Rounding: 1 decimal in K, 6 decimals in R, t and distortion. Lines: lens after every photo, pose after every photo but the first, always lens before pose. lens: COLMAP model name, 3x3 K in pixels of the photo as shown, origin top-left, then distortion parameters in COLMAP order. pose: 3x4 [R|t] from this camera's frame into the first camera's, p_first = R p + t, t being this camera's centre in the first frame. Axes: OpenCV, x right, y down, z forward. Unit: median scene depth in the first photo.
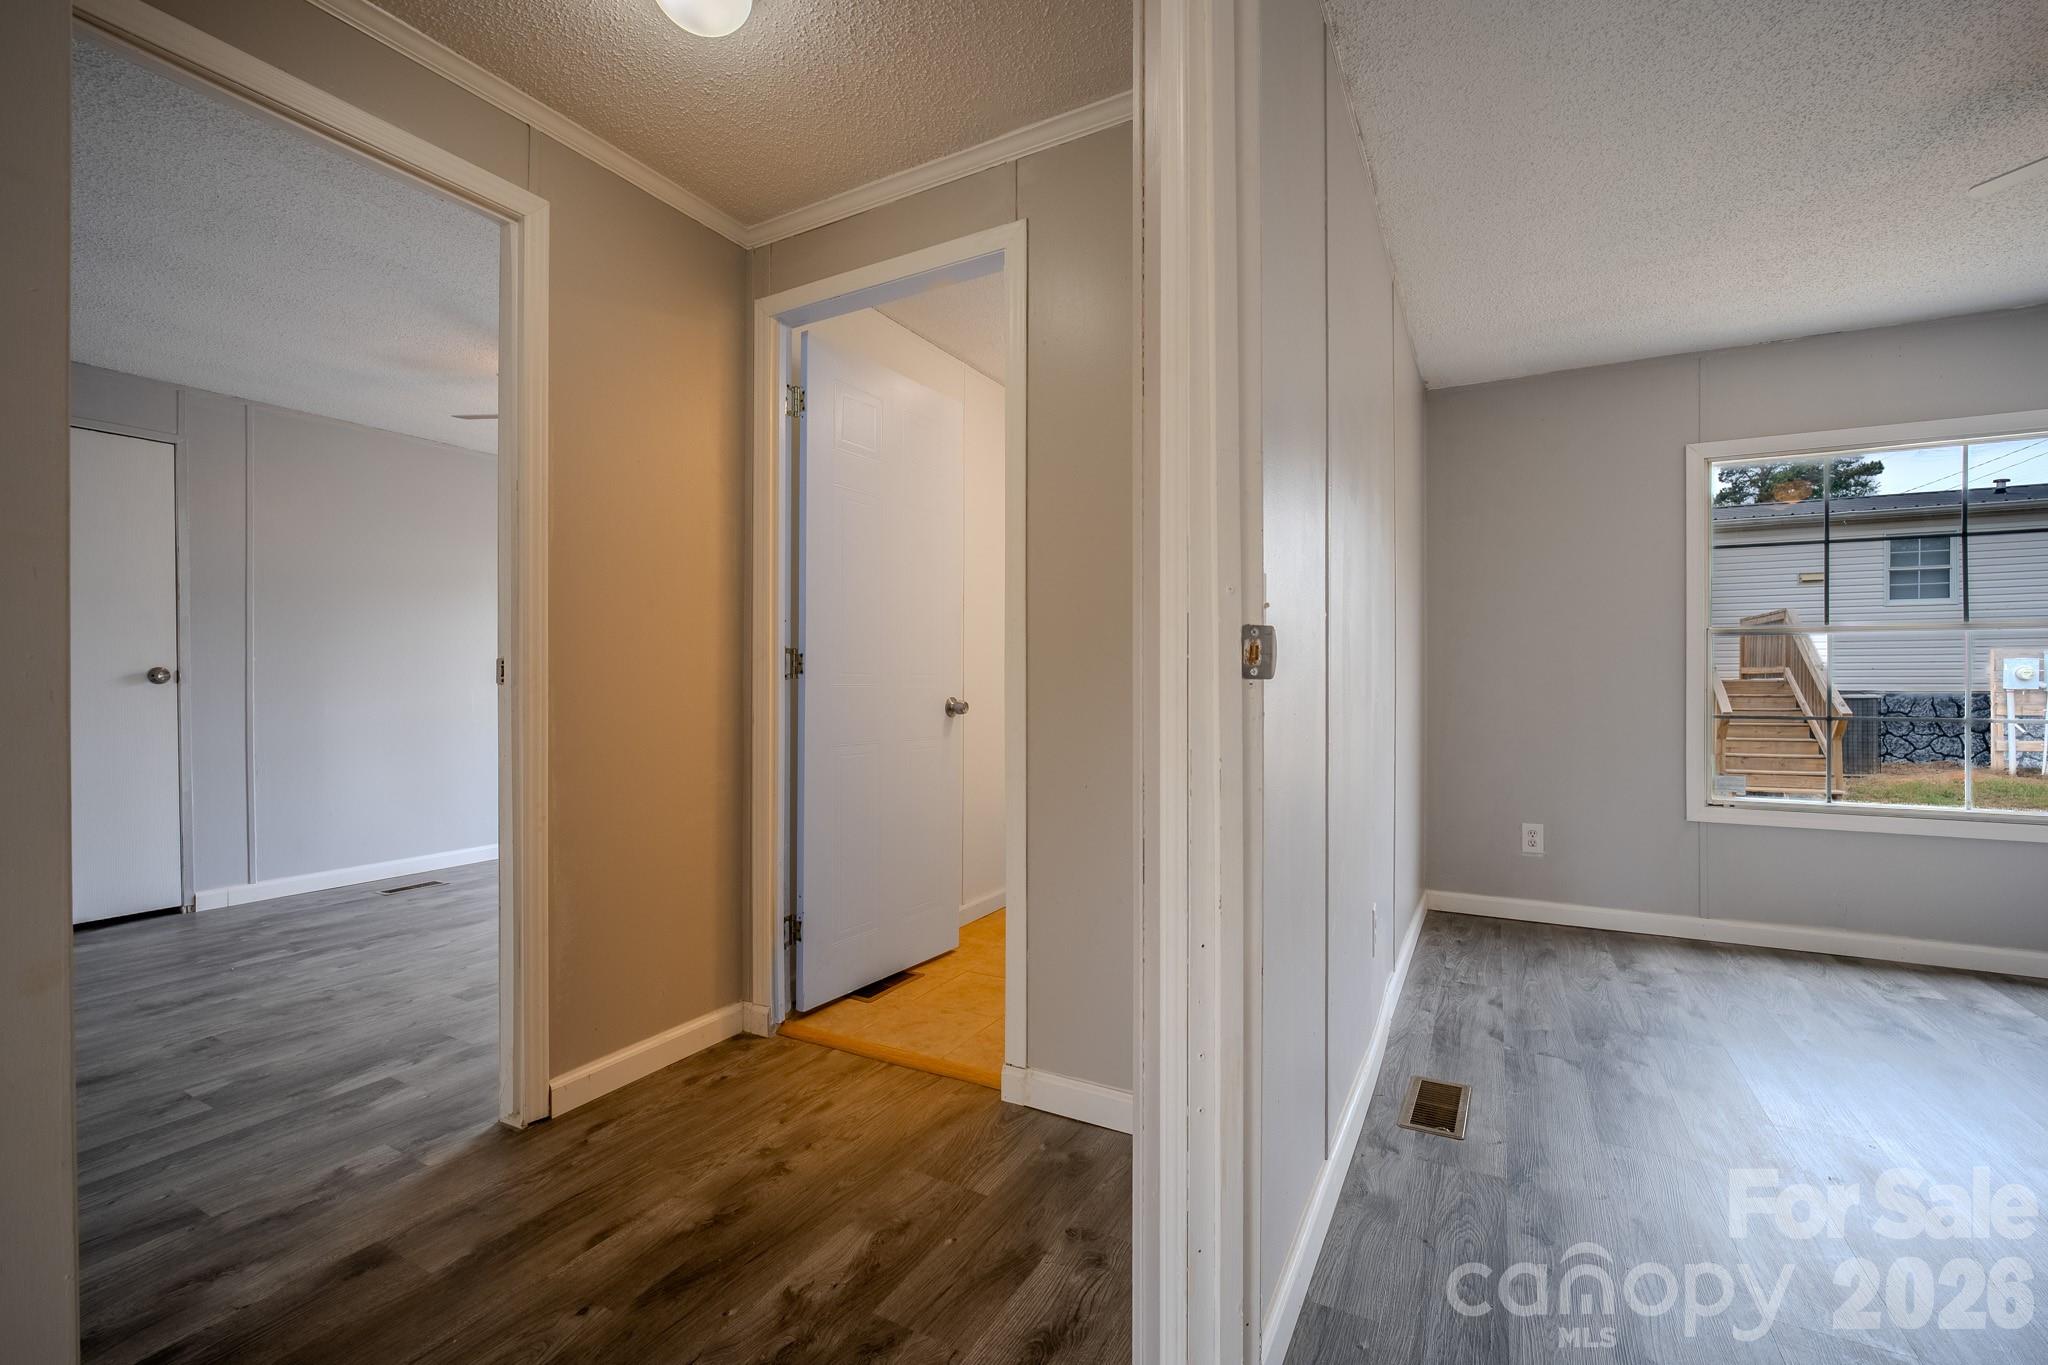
lens RADIAL K [[848.9, 0, 986.9], [0, 848.9, 684.9], [0, 0, 1]] dist [-0.006320, -0.000861]
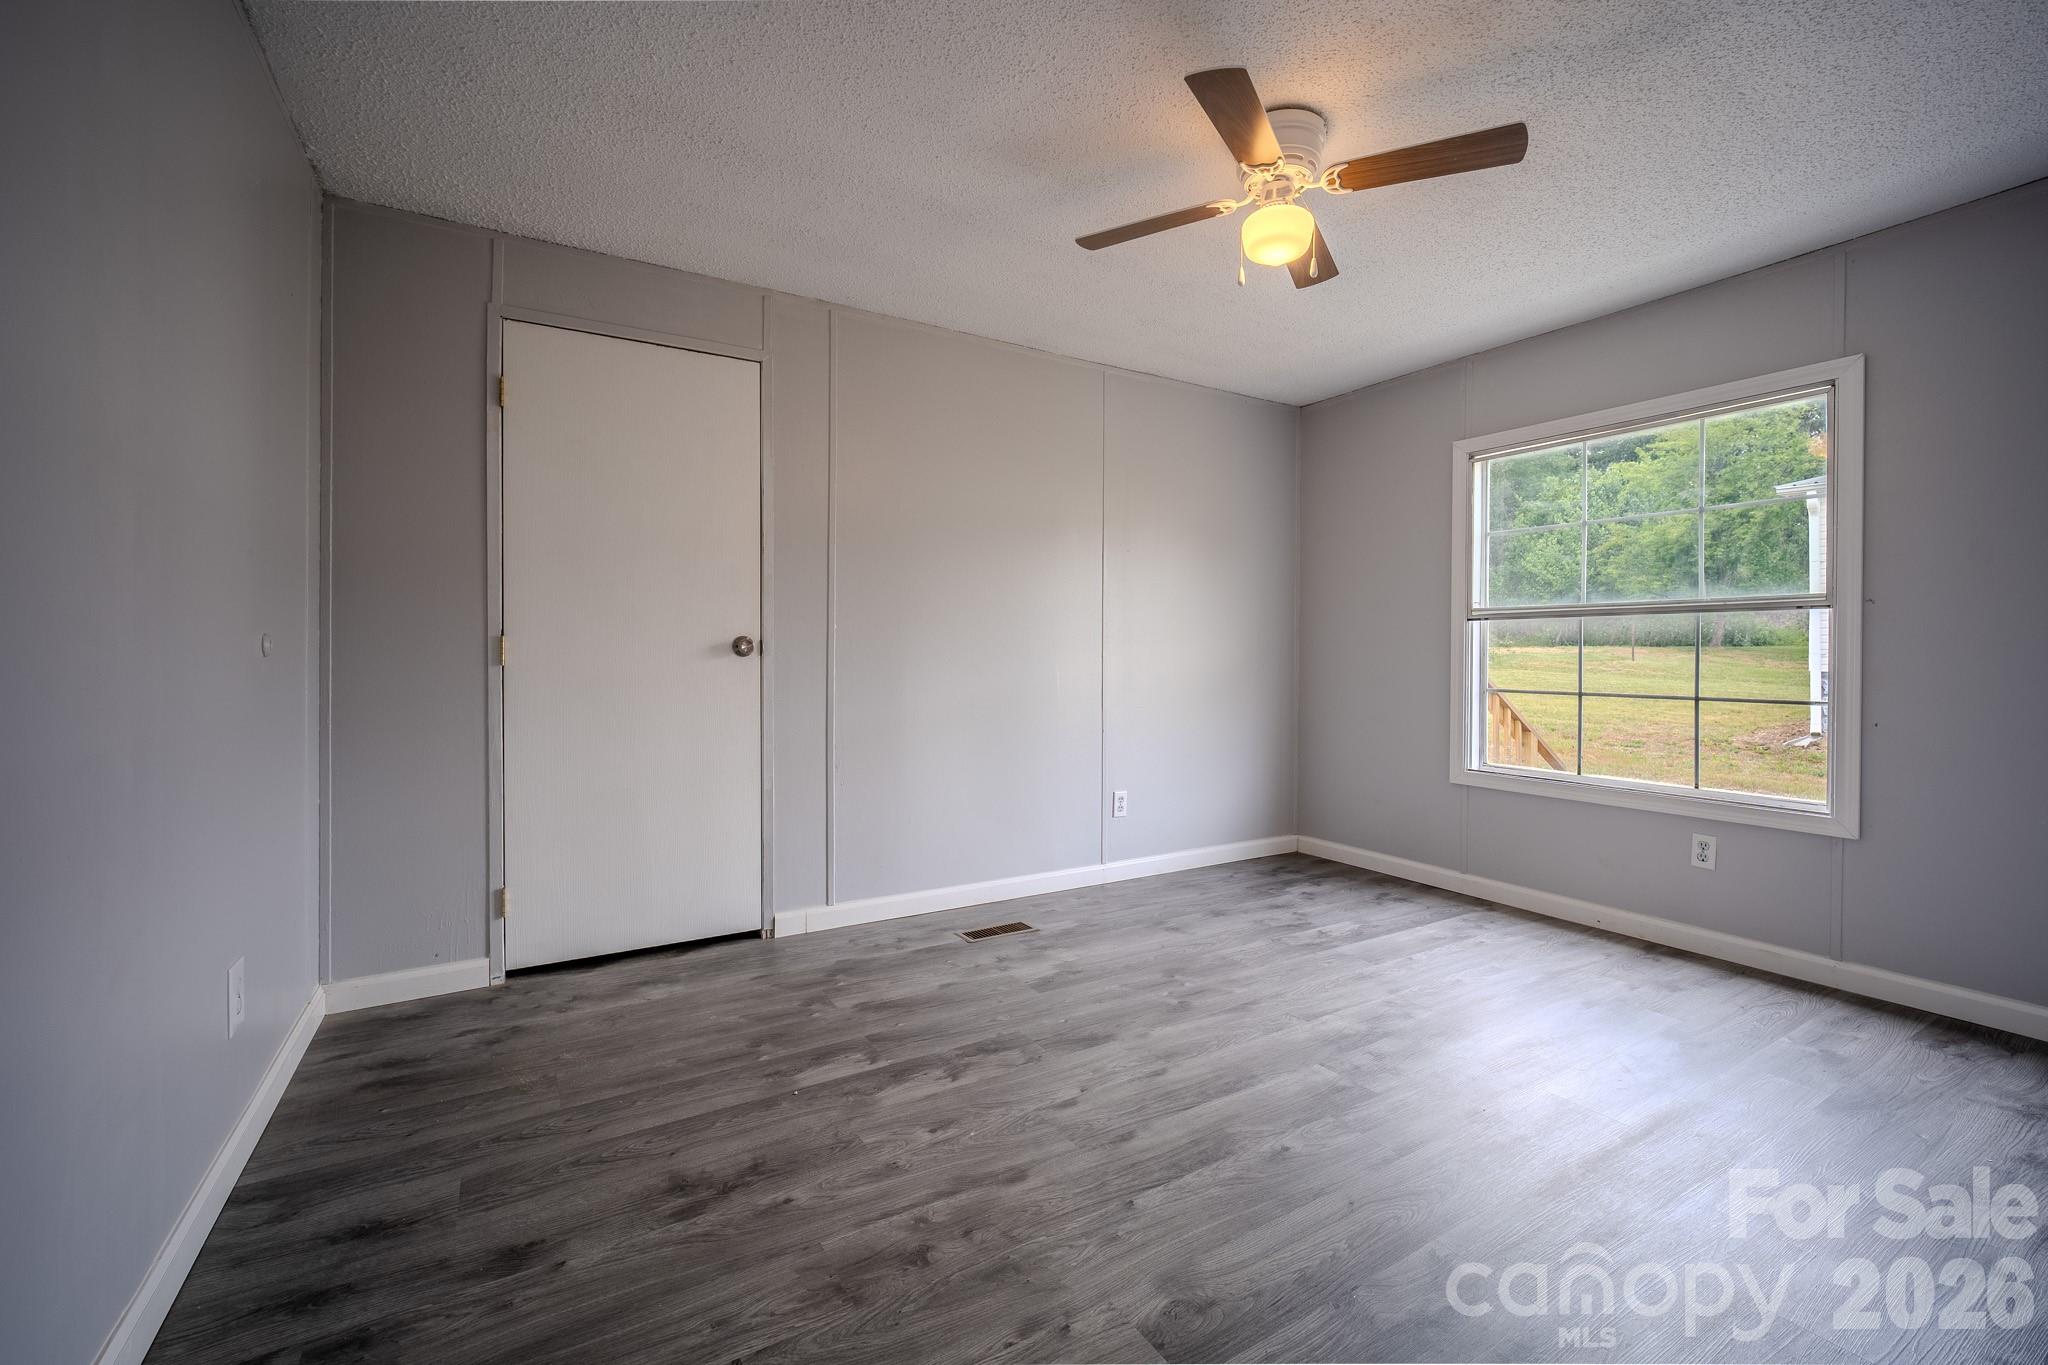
lens RADIAL K [[848.9, 0, 1015.9], [0, 848.9, 667.5], [0, 0, 1]] dist [-0.006320, -0.000861]
pose [[0.869176, 0.013300, -0.494324, -0.341171], [-0.012160, 0.999911, 0.005523, 0.001565], [0.494353, 0.001210, 0.869260, 0.410312]]
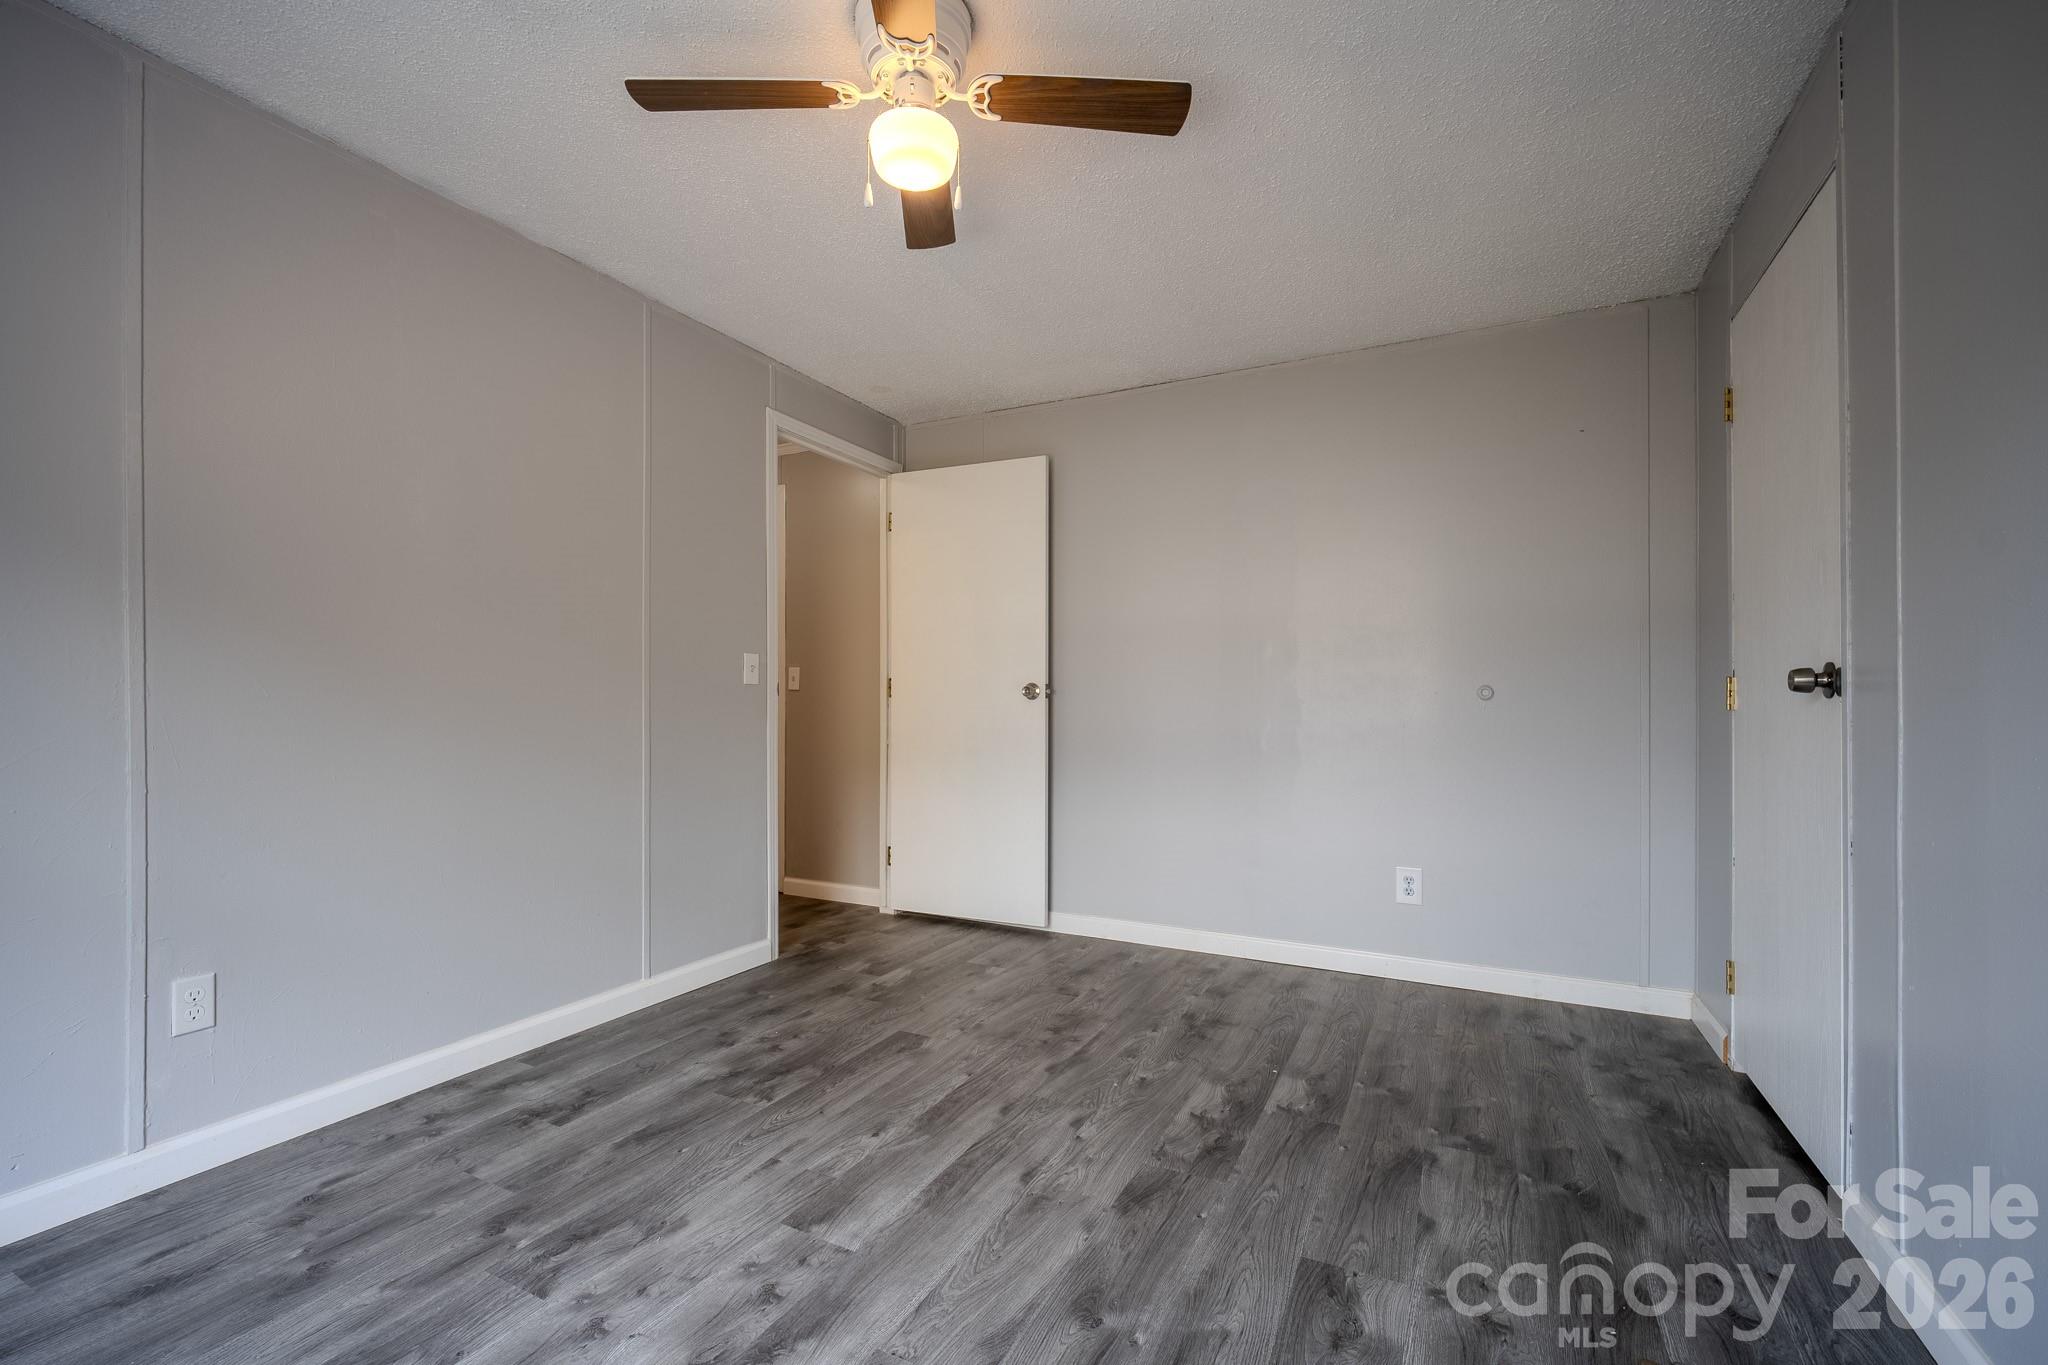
lens RADIAL K [[848.9, 0, 1021.2], [0, 848.9, 688.1], [0, 0, 1]] dist [-0.006320, -0.000861]
pose [[-0.998788, 0.001512, -0.049193, -0.501318], [0.001925, 0.999963, -0.008358, -0.004317], [0.049179, -0.008442, -0.998754, 1.405085]]
